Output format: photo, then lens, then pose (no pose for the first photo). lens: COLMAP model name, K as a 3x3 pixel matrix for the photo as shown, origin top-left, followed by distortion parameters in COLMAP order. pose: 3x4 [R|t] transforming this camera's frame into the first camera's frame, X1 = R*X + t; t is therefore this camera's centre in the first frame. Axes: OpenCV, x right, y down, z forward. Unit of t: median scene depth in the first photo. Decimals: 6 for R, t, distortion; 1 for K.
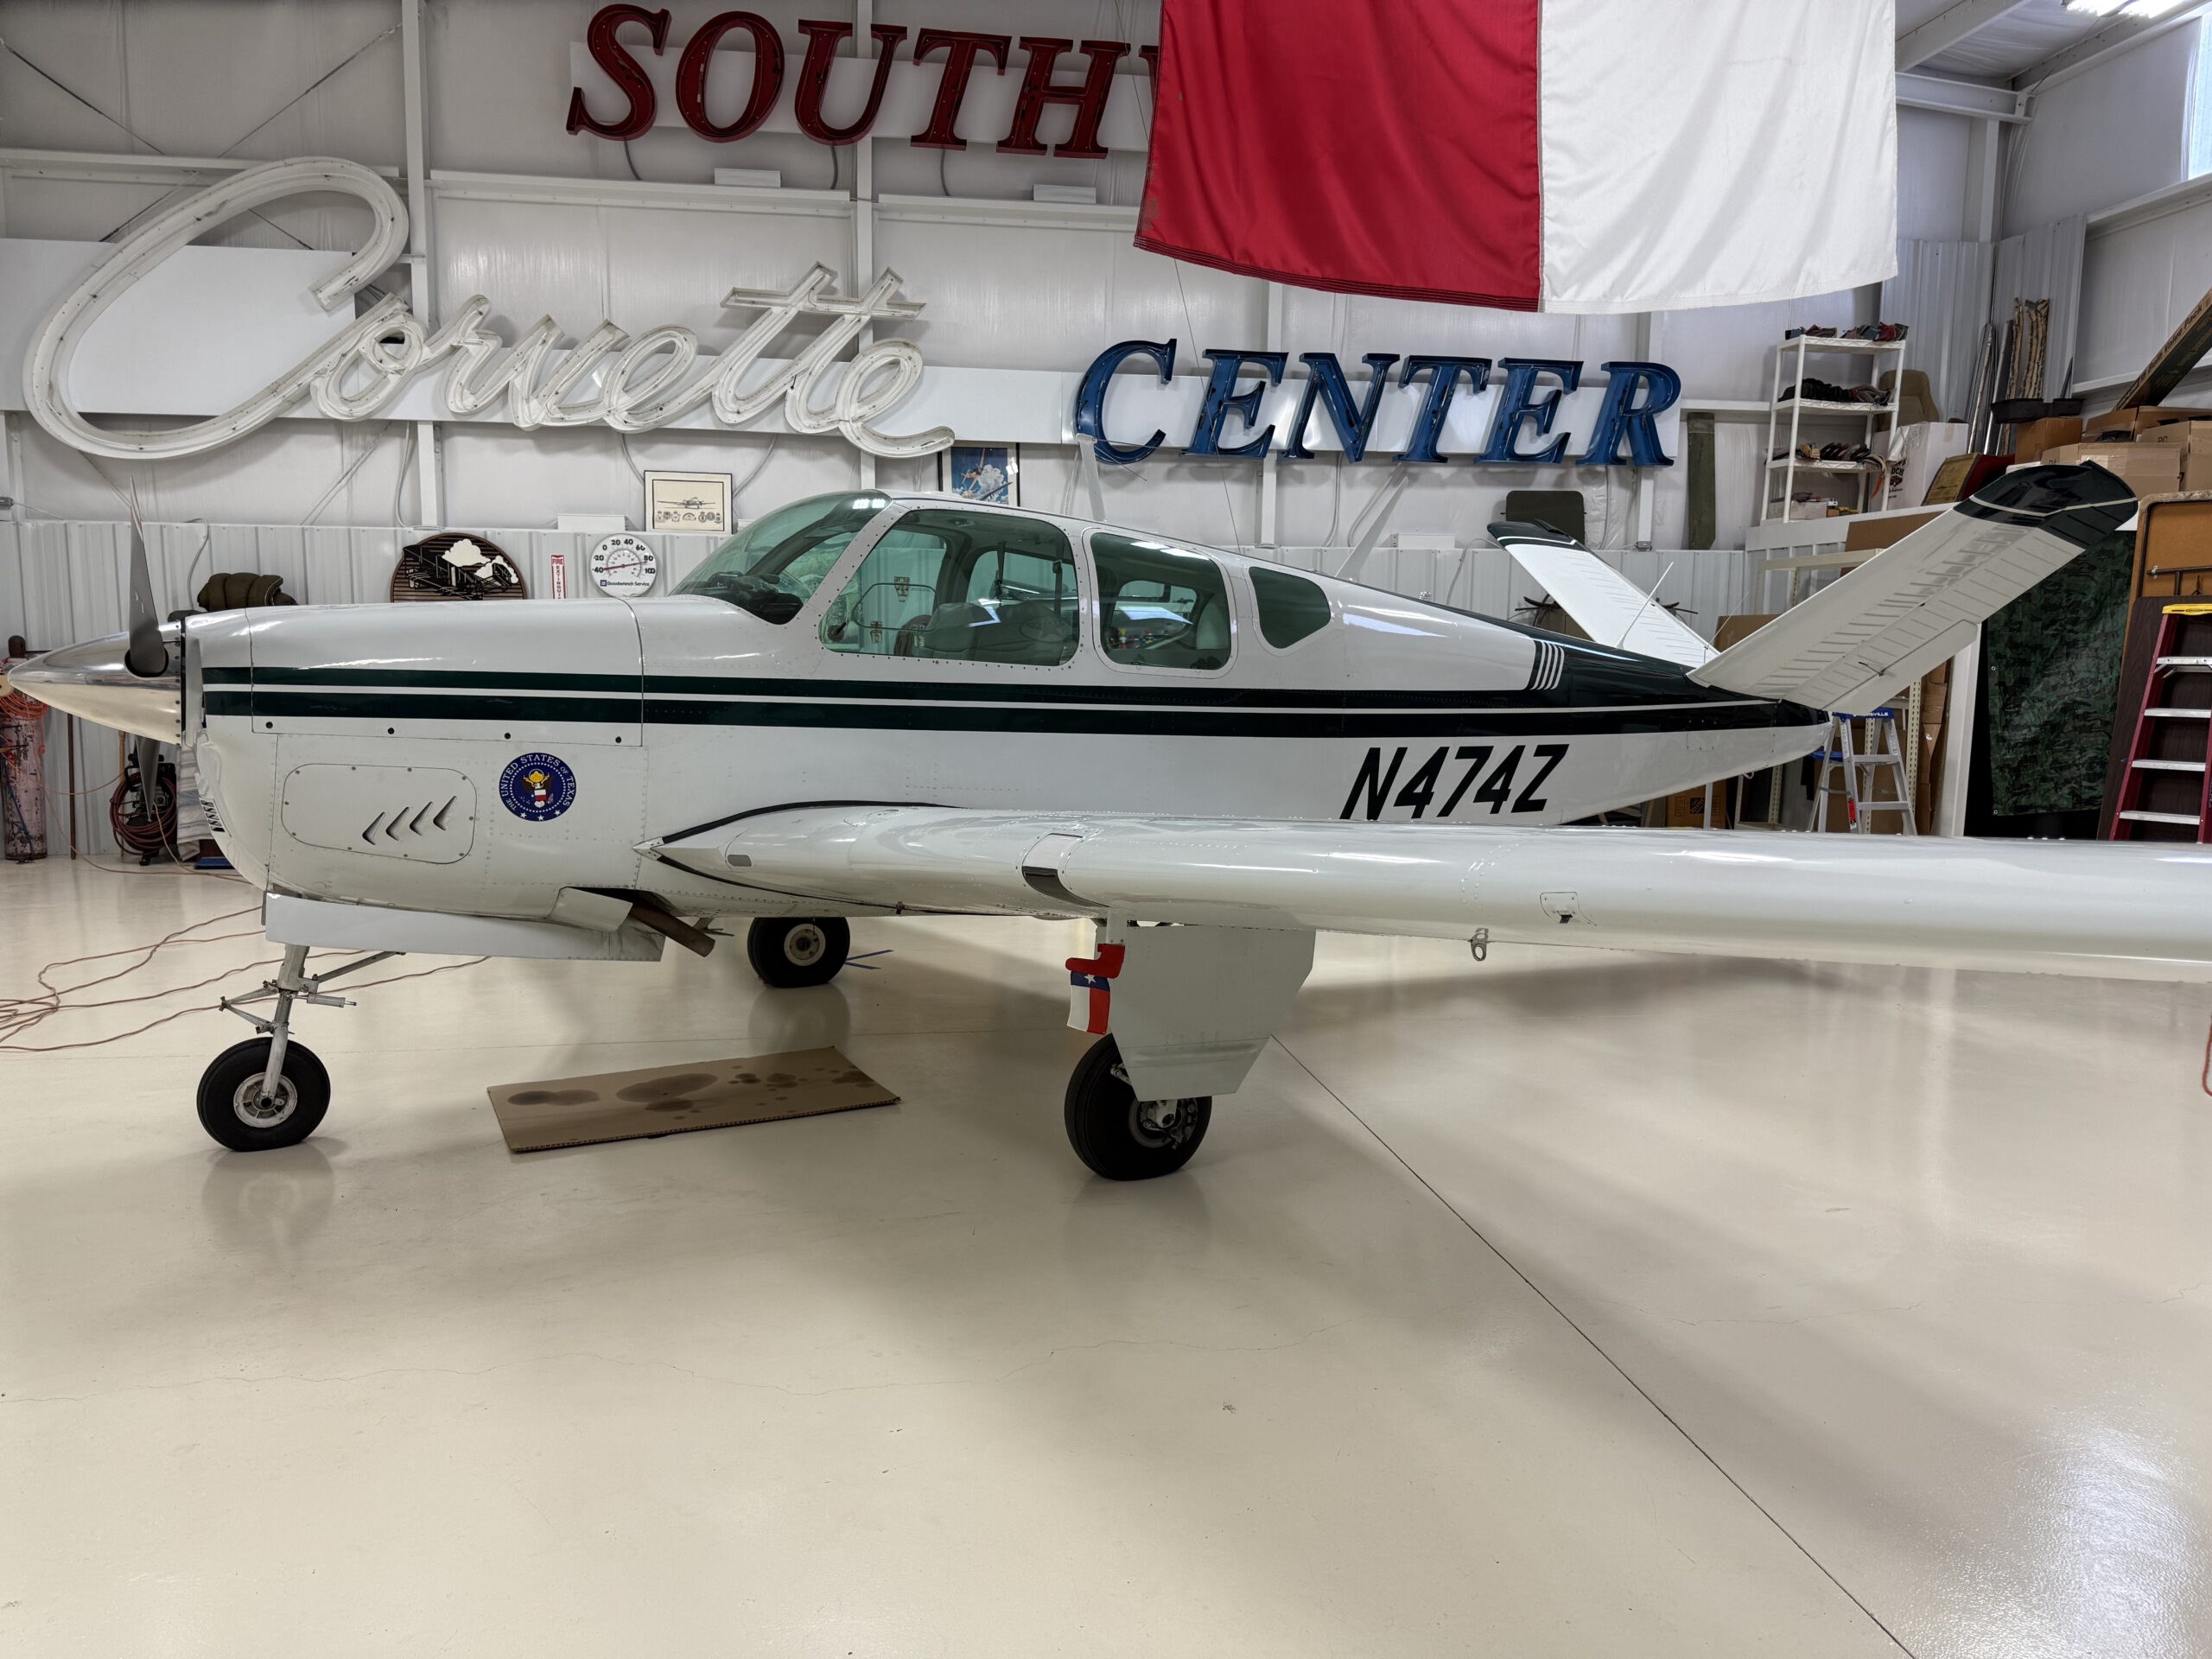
lens RADIAL K [[1548.6, 0, 1109.3], [0, 1548.6, 826.9], [0, 0, 1]] dist [0.130930, -0.229644]
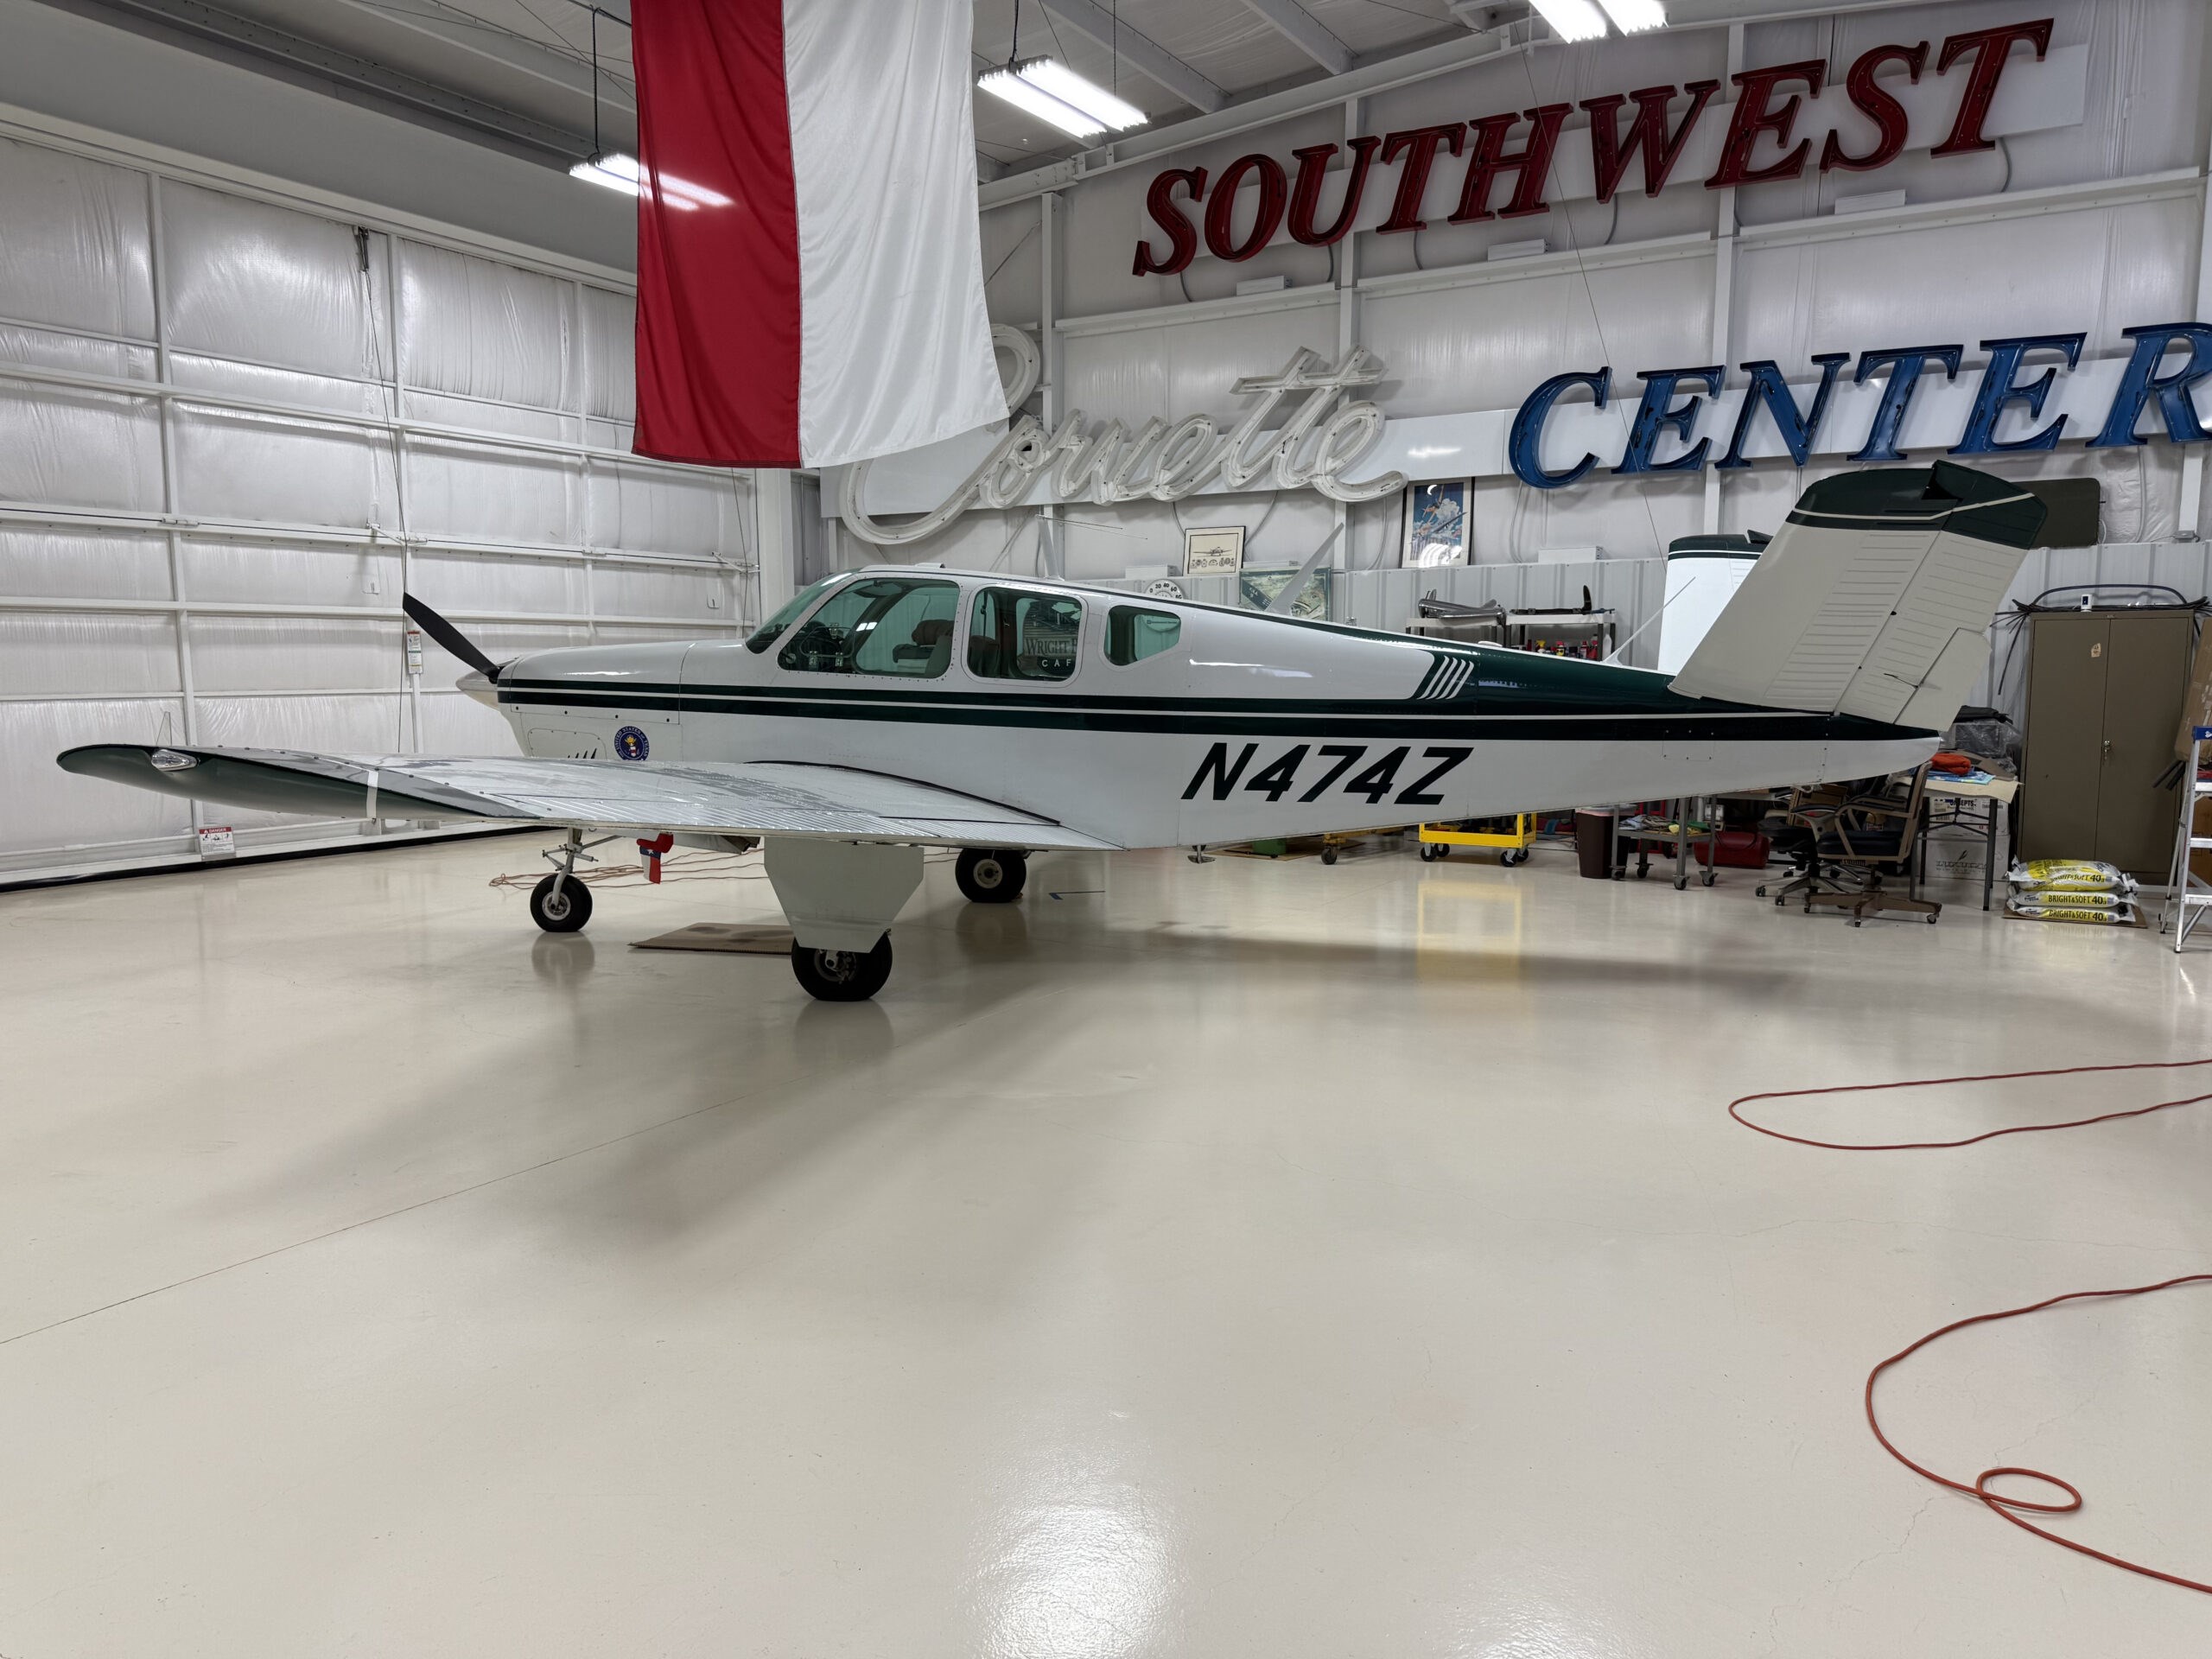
lens RADIAL K [[1548.6, 0, 1109.3], [0, 1548.6, 826.9], [0, 0, 1]] dist [0.130930, -0.229644]
pose [[0.772786, 0.058816, -0.631936, 0.484709], [-0.064174, 0.997835, 0.014395, 0.002947], [0.631414, 0.029429, 0.774887, -0.021318]]
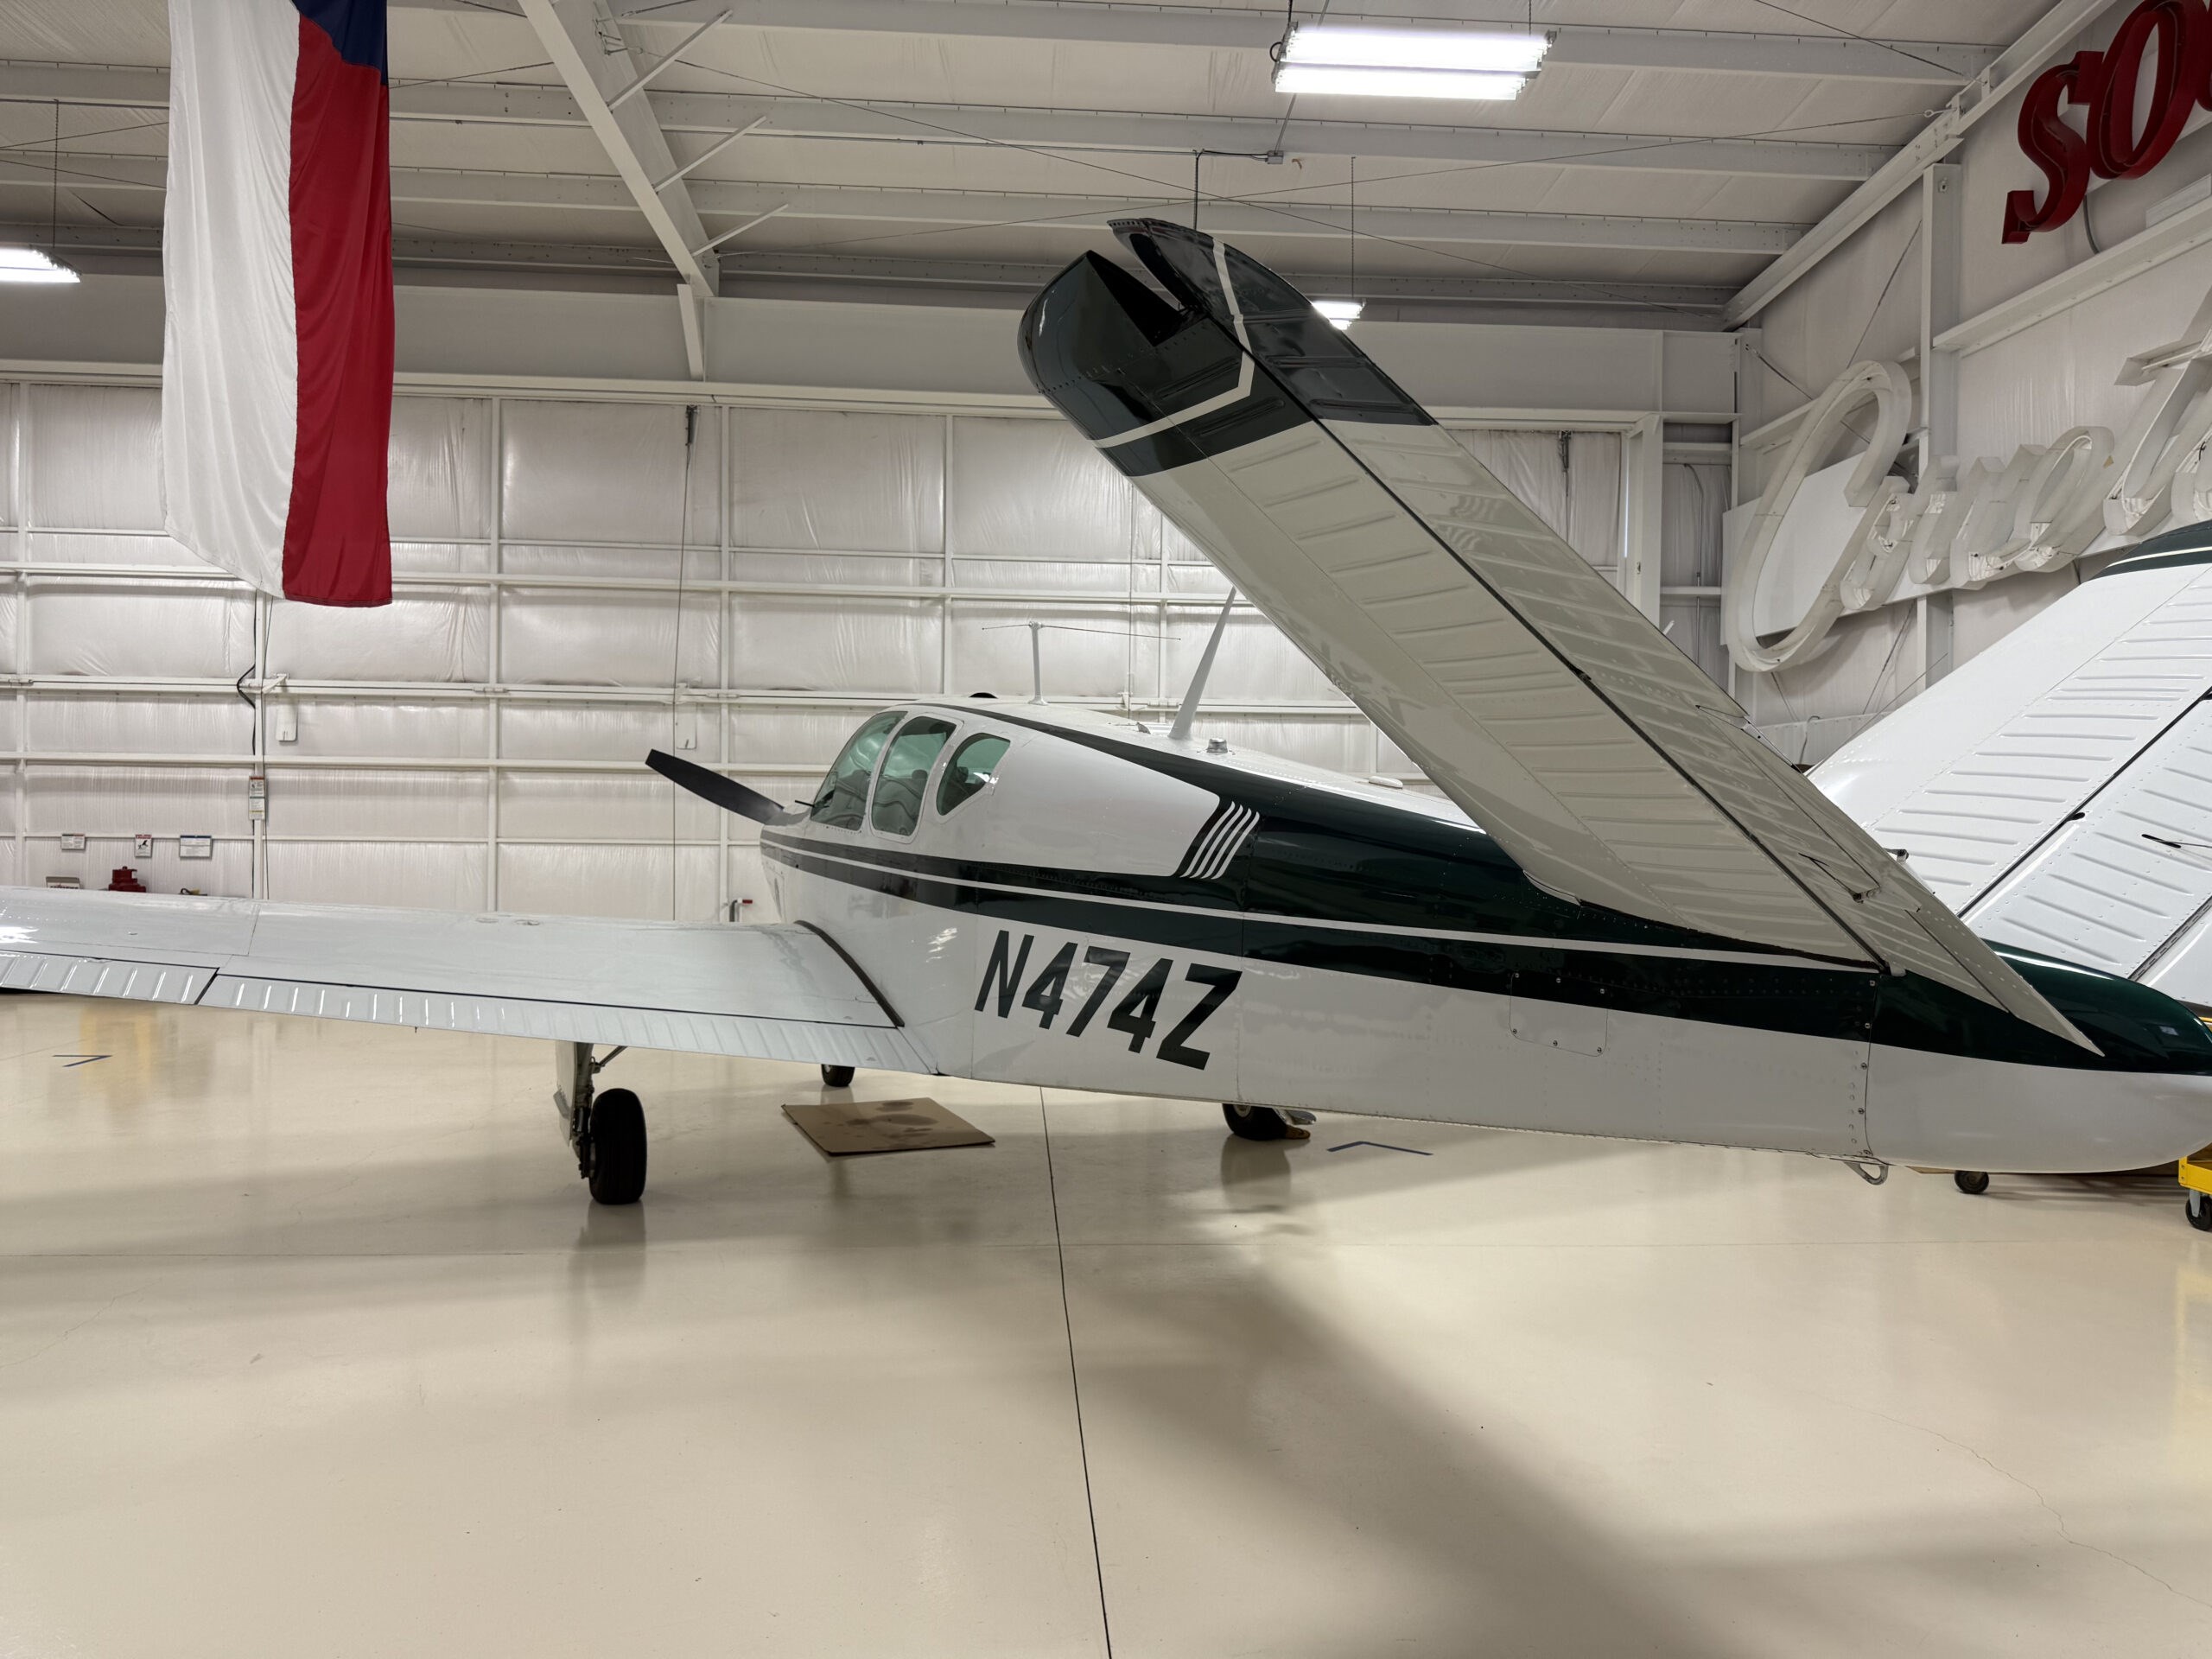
lens RADIAL K [[1548.6, 0, 1109.3], [0, 1548.6, 826.9], [0, 0, 1]] dist [0.130930, -0.229644]
pose [[-0.075187, -0.005378, -0.997155, 0.538815], [-0.123179, 0.992377, 0.003935, -0.062746], [0.989532, 0.123124, -0.075276, 0.594733]]
